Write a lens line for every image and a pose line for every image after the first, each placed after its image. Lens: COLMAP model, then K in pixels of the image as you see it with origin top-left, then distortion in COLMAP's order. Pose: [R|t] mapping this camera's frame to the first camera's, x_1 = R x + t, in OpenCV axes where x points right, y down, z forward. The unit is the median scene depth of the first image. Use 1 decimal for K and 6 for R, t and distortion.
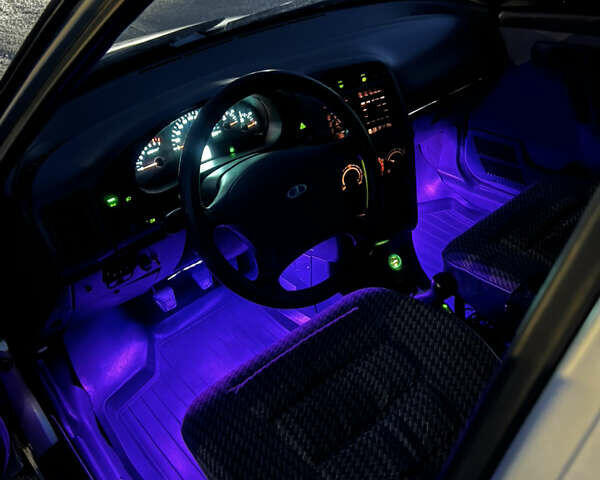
lens RADIAL K [[589.7, 0, 303.3], [0, 589.7, 241.7], [0, 0, 1]] dist [0.089264, -0.174956]
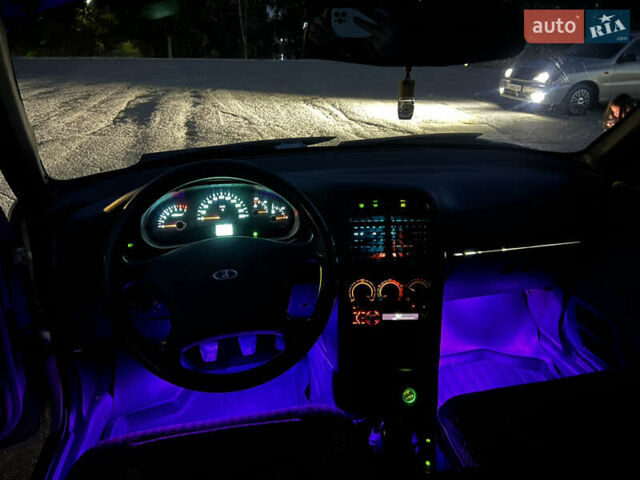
lens RADIAL K [[482.4, 0, 331.3], [0, 482.4, 240.9], [0, 0, 1]] dist [0.027196, -0.003066]
pose [[0.876864, 0.246787, -0.412560, 0.381414], [-0.324498, 0.937023, -0.129183, -0.073118], [0.354697, 0.247150, 0.901724, 0.237740]]
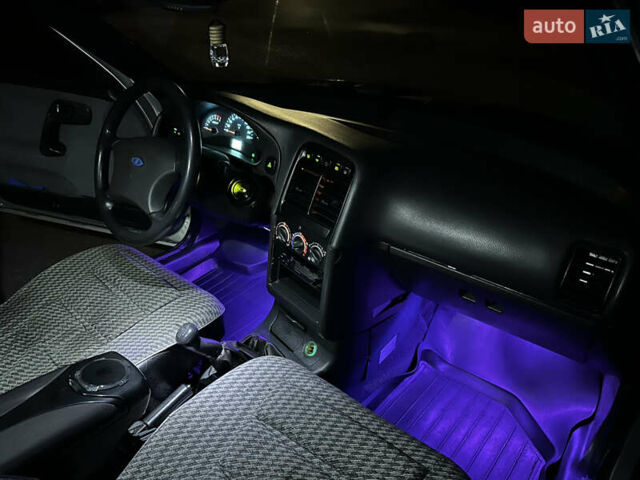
lens RADIAL K [[453.7, 0, 320.0], [0, 453.7, 240.0], [0, 0, 1]] dist [0.121971, -0.150229]
pose [[0.149613, 0.559201, -0.815420, 0.841191], [-0.572811, 0.721229, 0.389508, -0.502194], [0.805918, 0.408807, 0.428222, 0.761041]]
